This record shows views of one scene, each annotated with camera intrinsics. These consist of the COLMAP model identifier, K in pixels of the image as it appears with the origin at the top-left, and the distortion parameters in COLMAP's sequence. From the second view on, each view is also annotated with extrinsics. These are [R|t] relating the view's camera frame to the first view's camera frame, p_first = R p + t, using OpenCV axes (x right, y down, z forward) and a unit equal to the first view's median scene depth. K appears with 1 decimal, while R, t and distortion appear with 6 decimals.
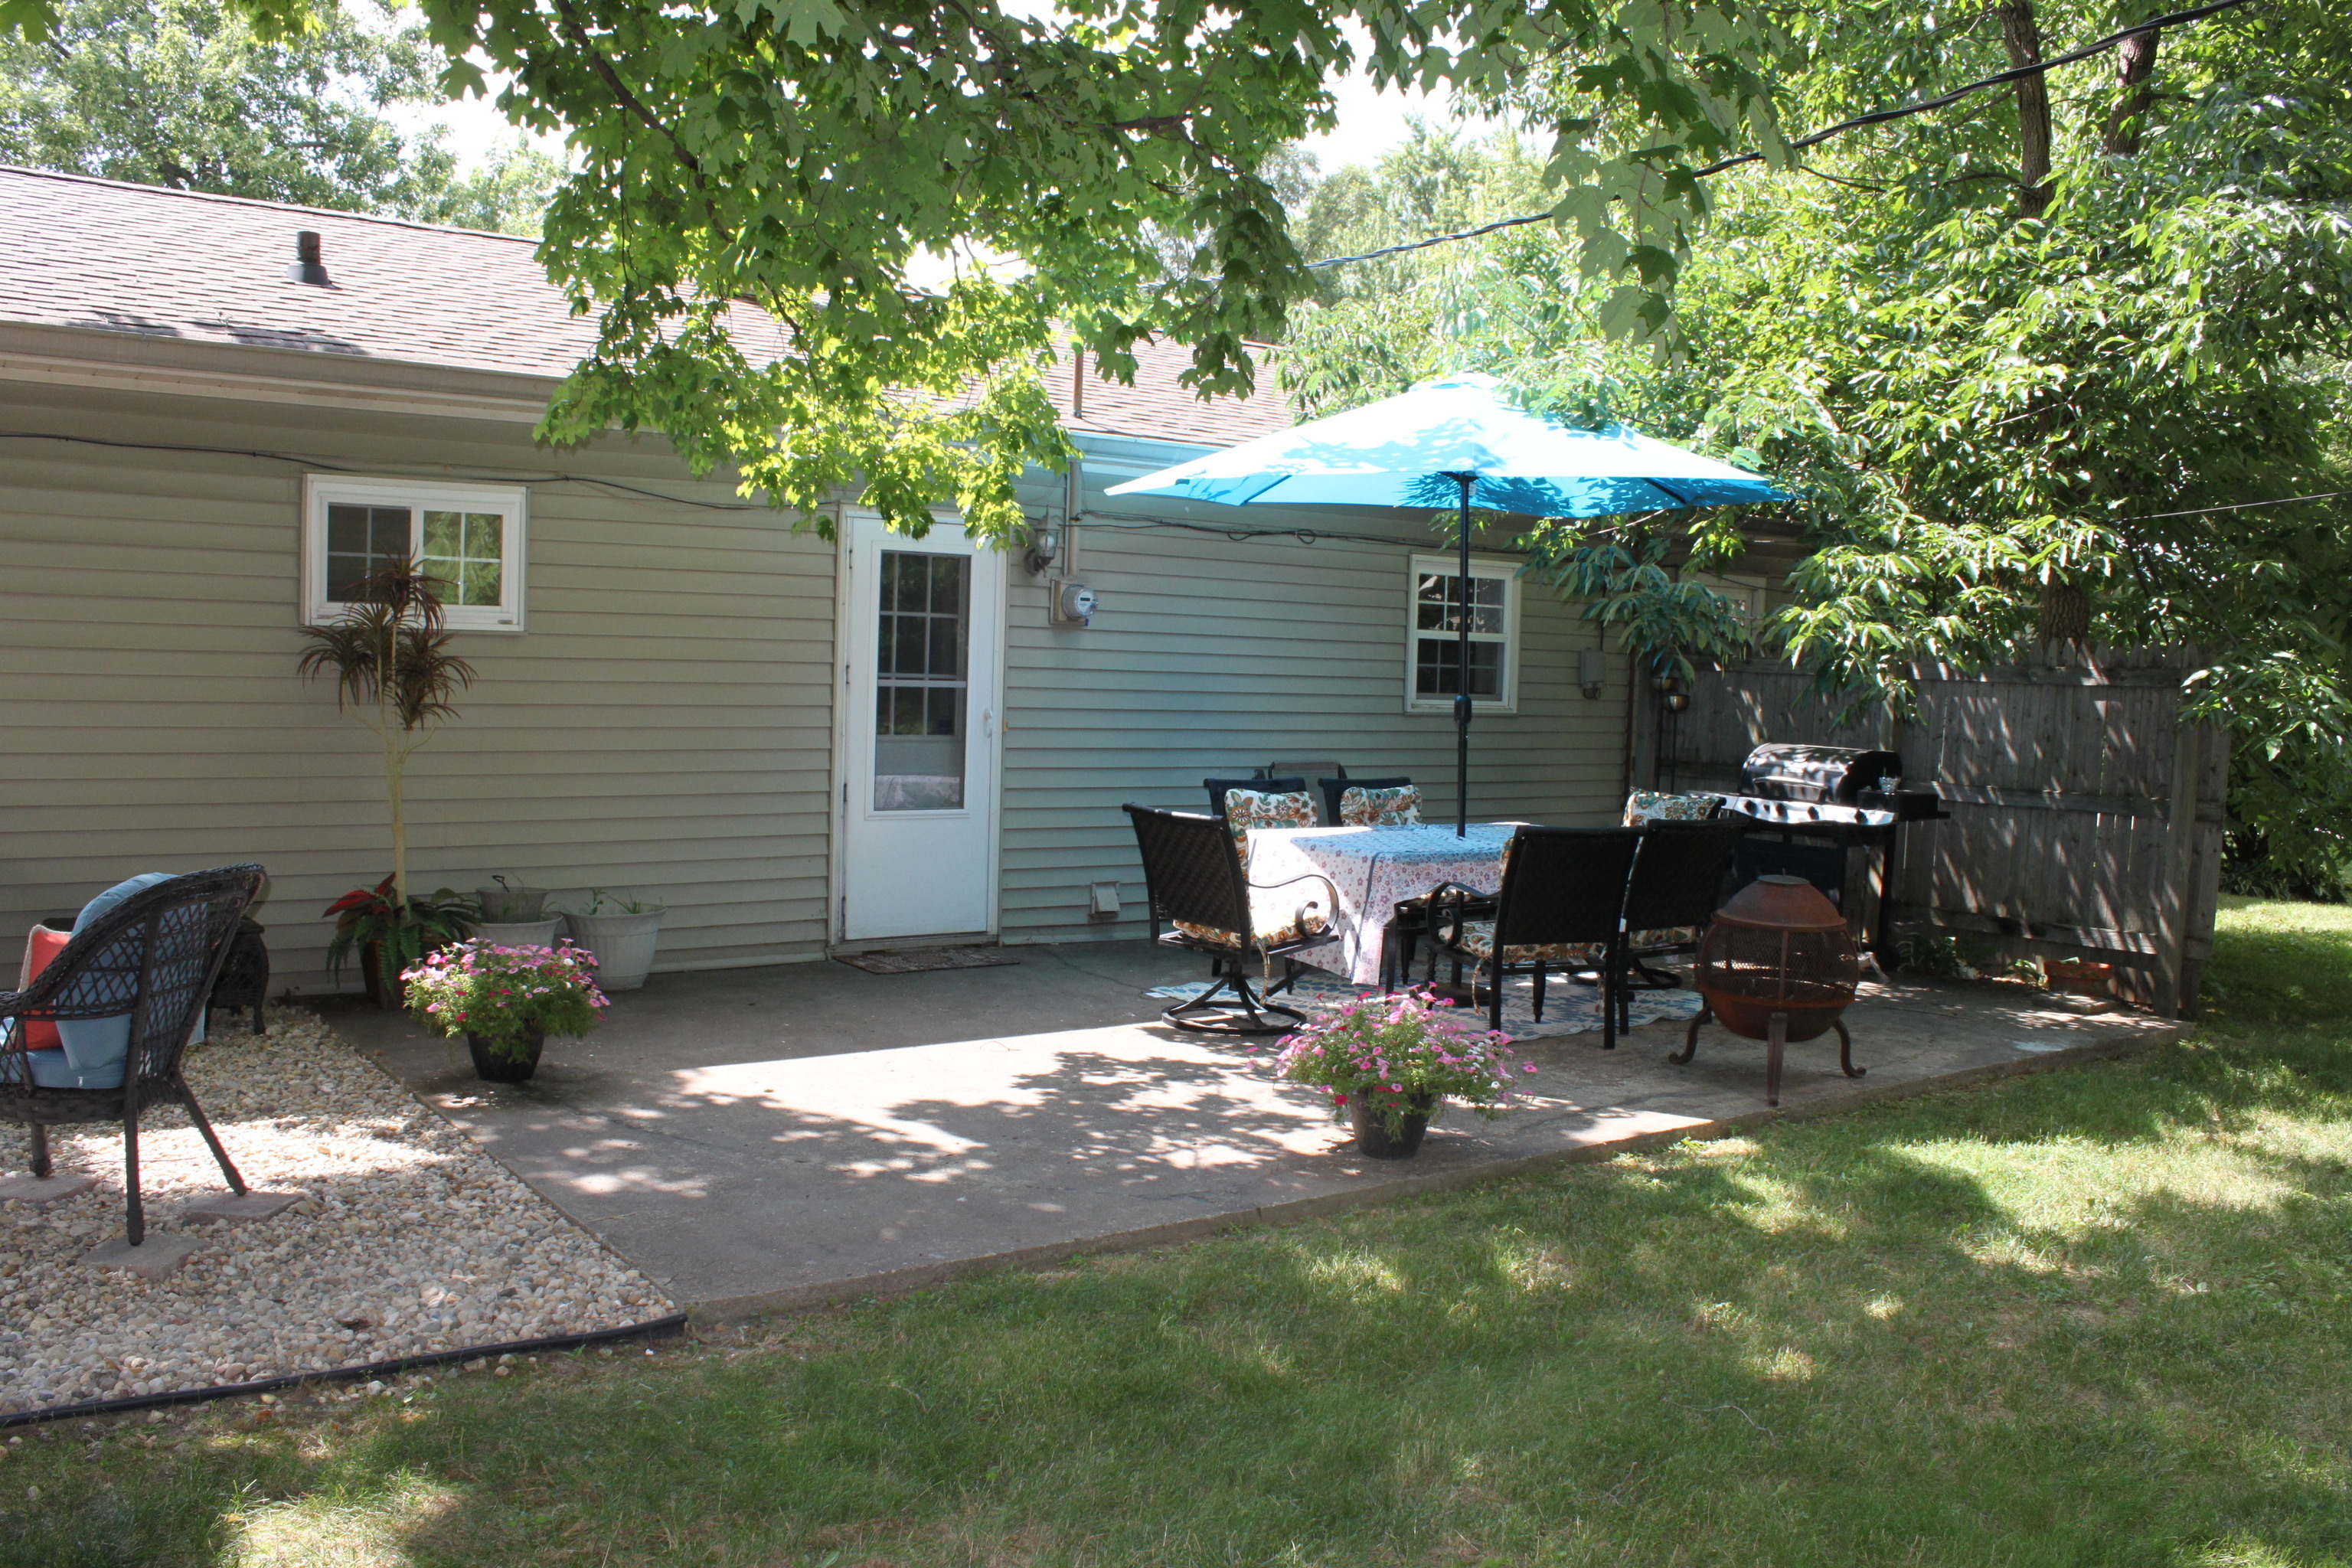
lens RADIAL K [[2004.7, 0, 1176.0], [0, 2004.7, 784.0], [0, 0, 1]] dist [-0.155506, 0.126473]
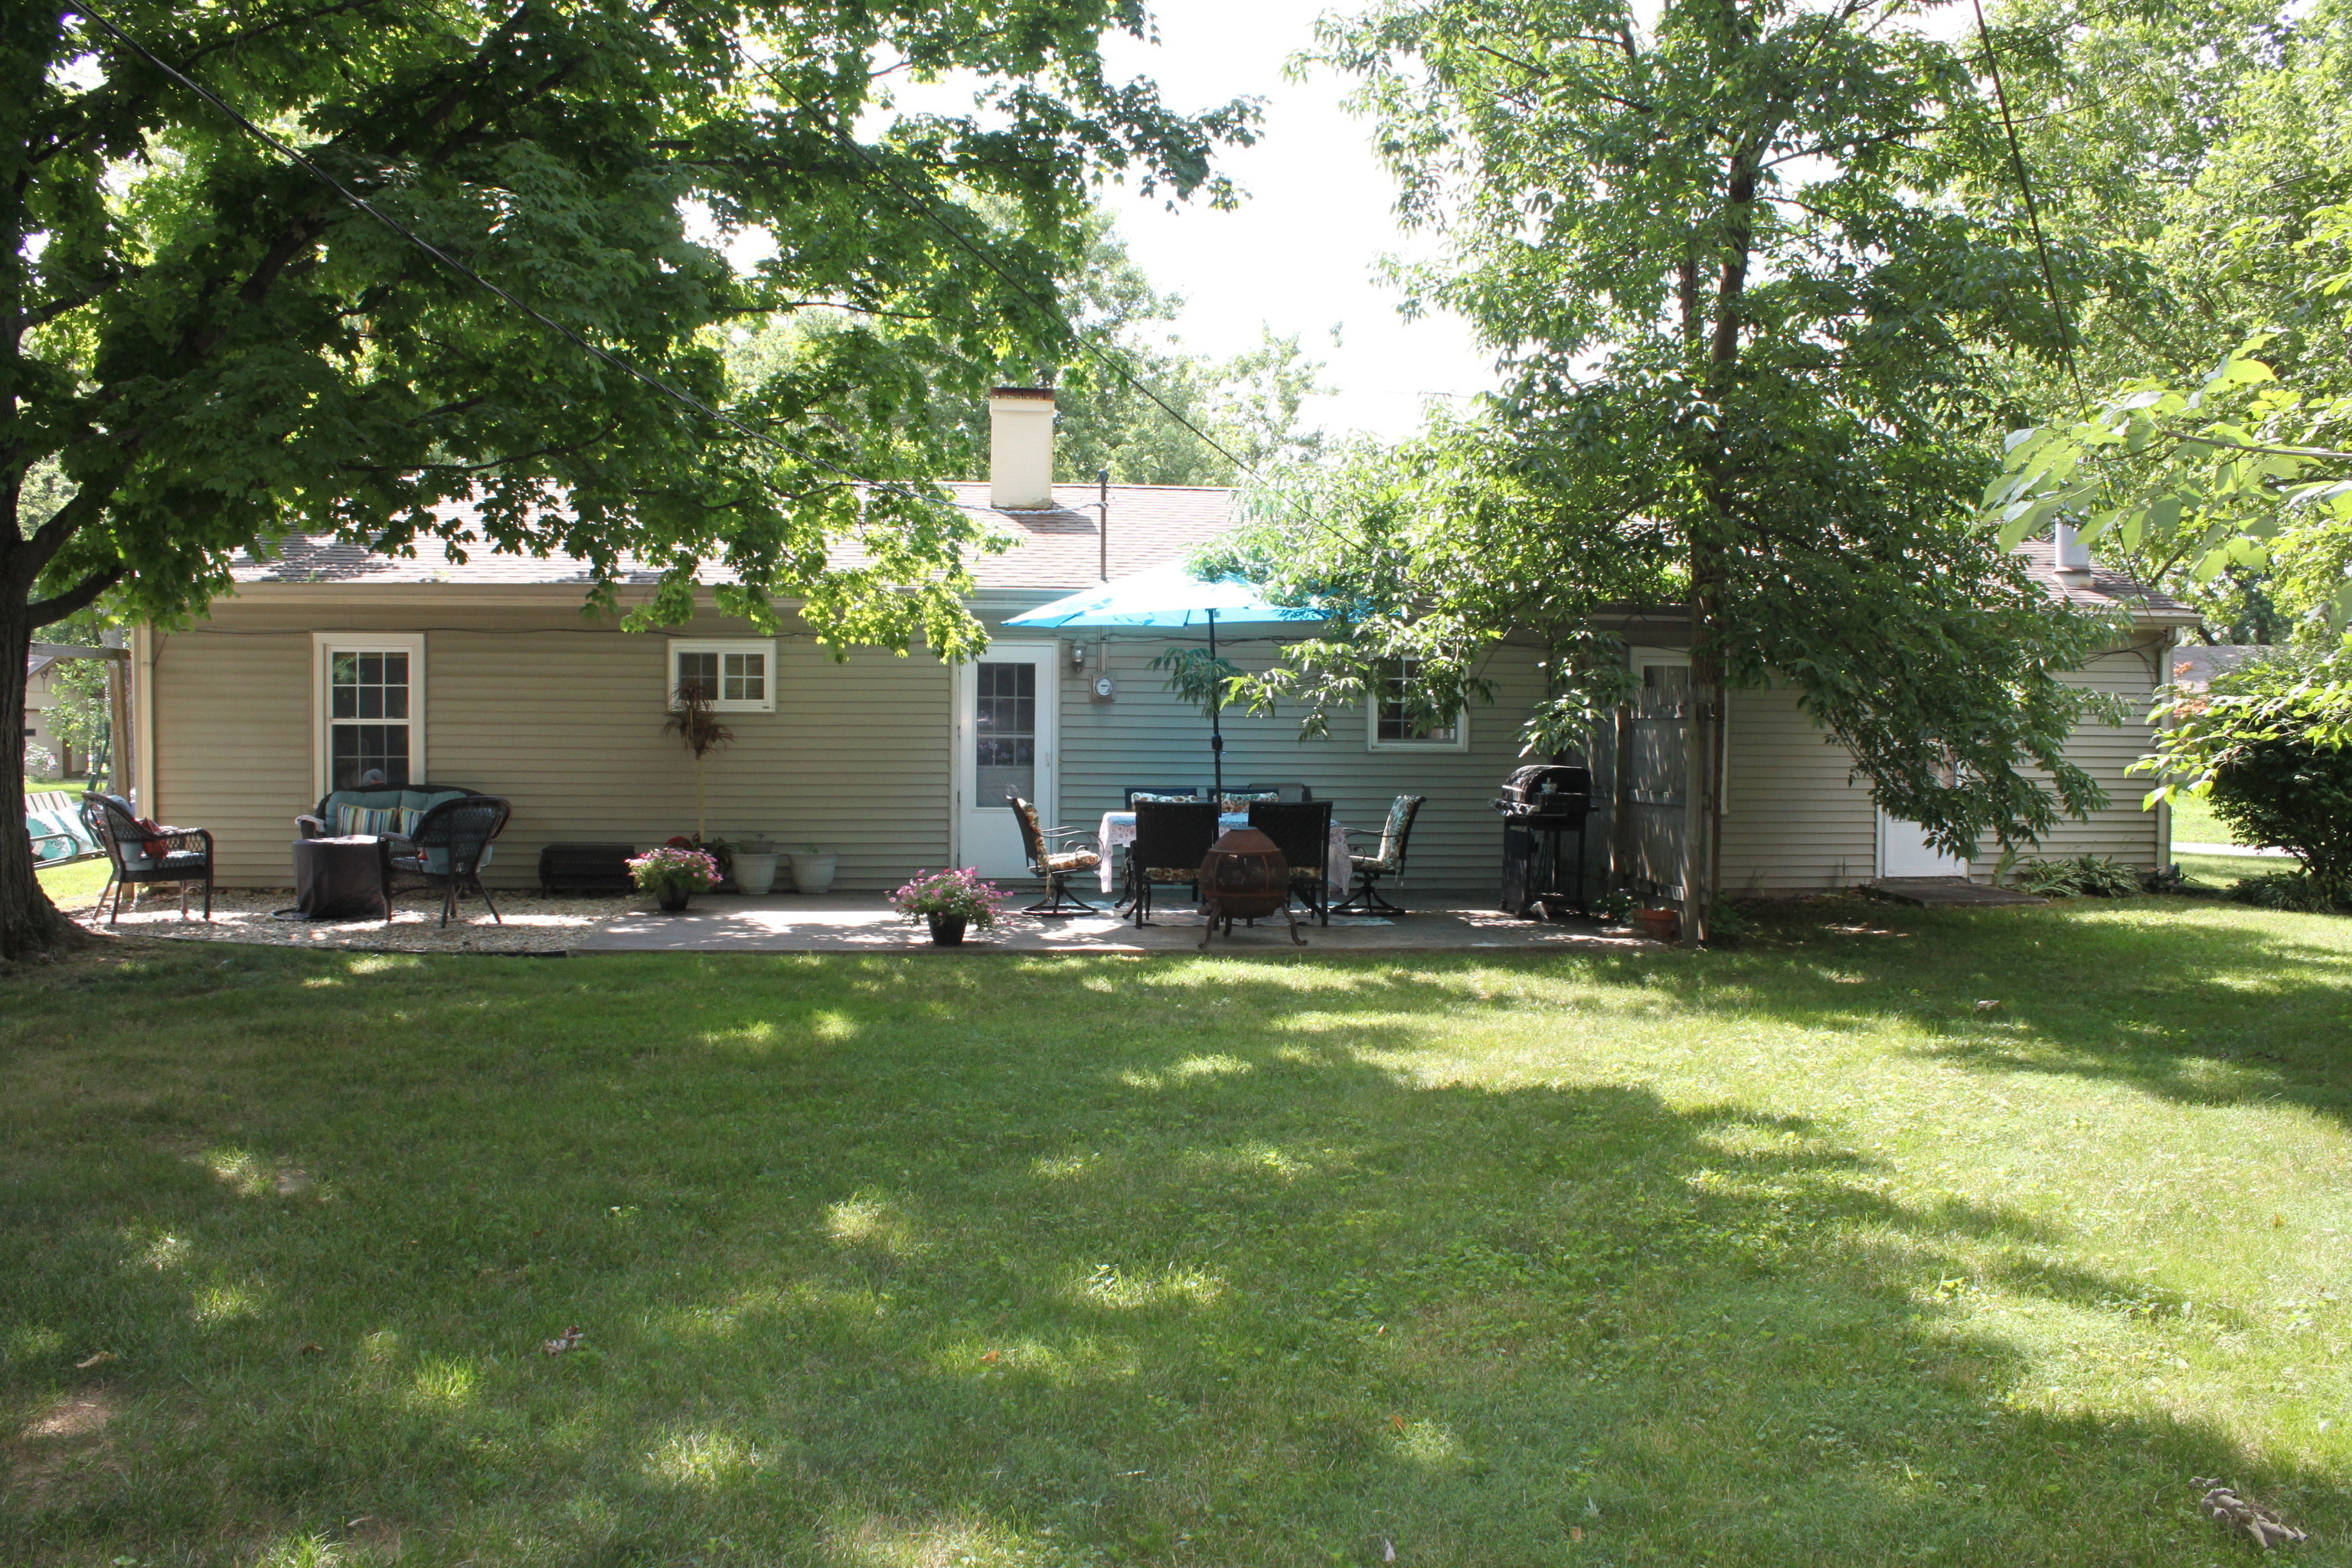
lens RADIAL K [[2004.7, 0, 1176.0], [0, 2004.7, 784.0], [0, 0, 1]] dist [-0.155506, 0.126473]
pose [[0.864255, -0.011177, -0.502929, 0.926039], [-0.012369, 0.998979, -0.043457, 0.069465], [0.502901, 0.043779, 0.863235, -0.473206]]
